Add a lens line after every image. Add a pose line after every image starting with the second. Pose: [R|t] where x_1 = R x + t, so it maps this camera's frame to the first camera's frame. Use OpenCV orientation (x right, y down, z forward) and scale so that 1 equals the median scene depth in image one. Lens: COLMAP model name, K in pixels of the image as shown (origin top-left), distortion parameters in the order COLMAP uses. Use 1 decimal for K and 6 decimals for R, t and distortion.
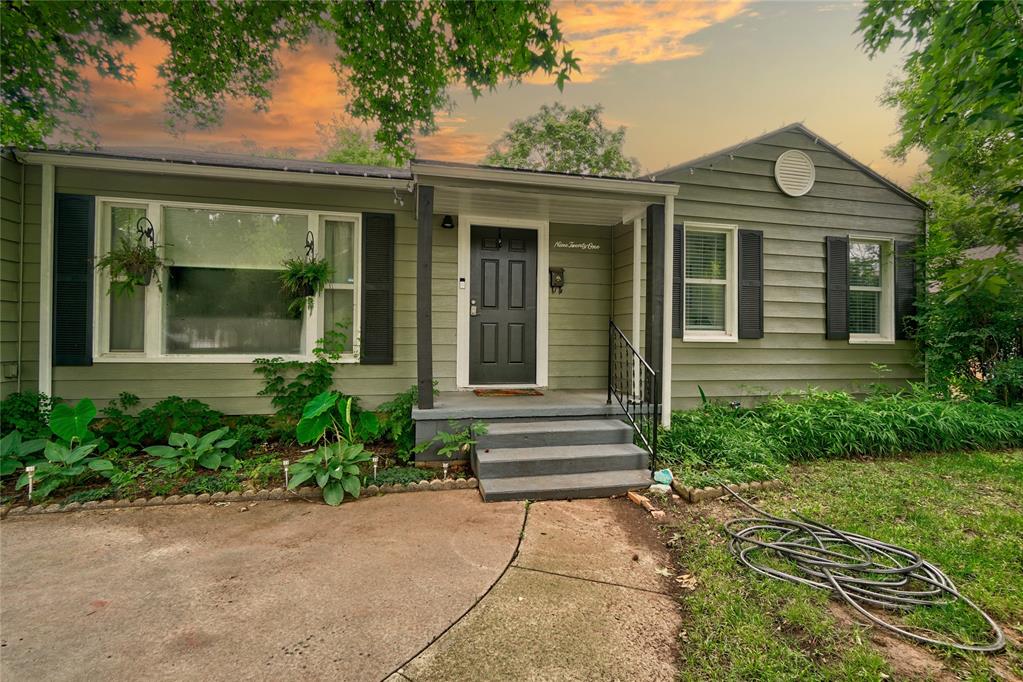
lens RADIAL K [[460.8, 0, 510.8], [0, 460.8, 335.6], [0, 0, 1]] dist [-0.000283, 0.000517]
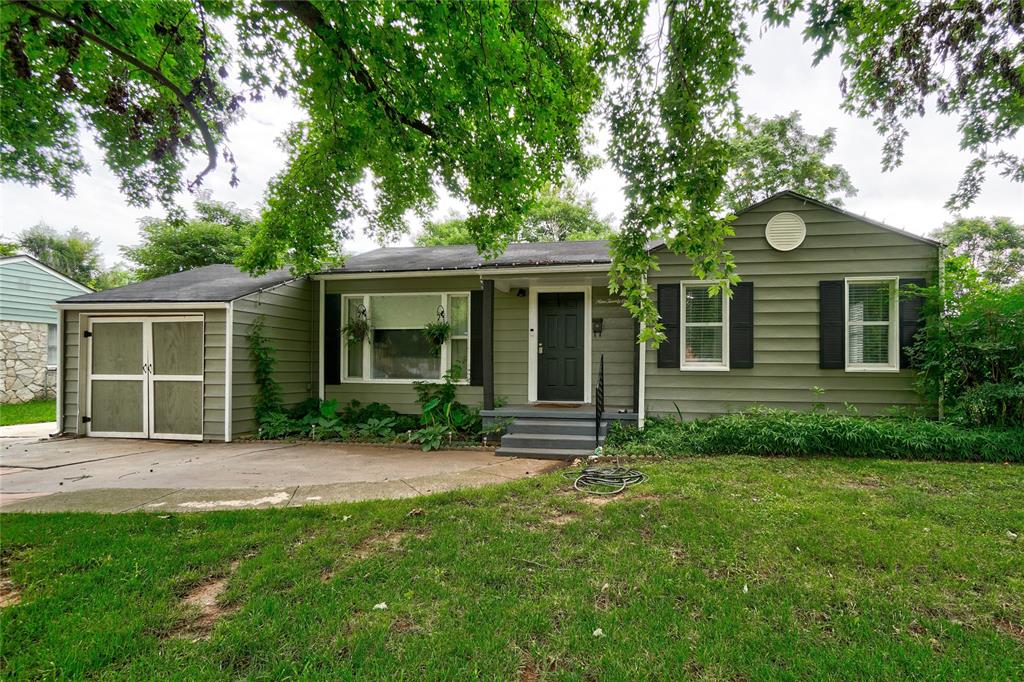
lens RADIAL K [[441.8, 0, 513.7], [0, 441.8, 368.6], [0, 0, 1]] dist [-0.001863, 0.000157]
pose [[0.921440, -0.005409, -0.388484, 0.413923], [0.005625, 0.999984, -0.000580, 0.004868], [0.388481, -0.001651, 0.921455, -0.360147]]
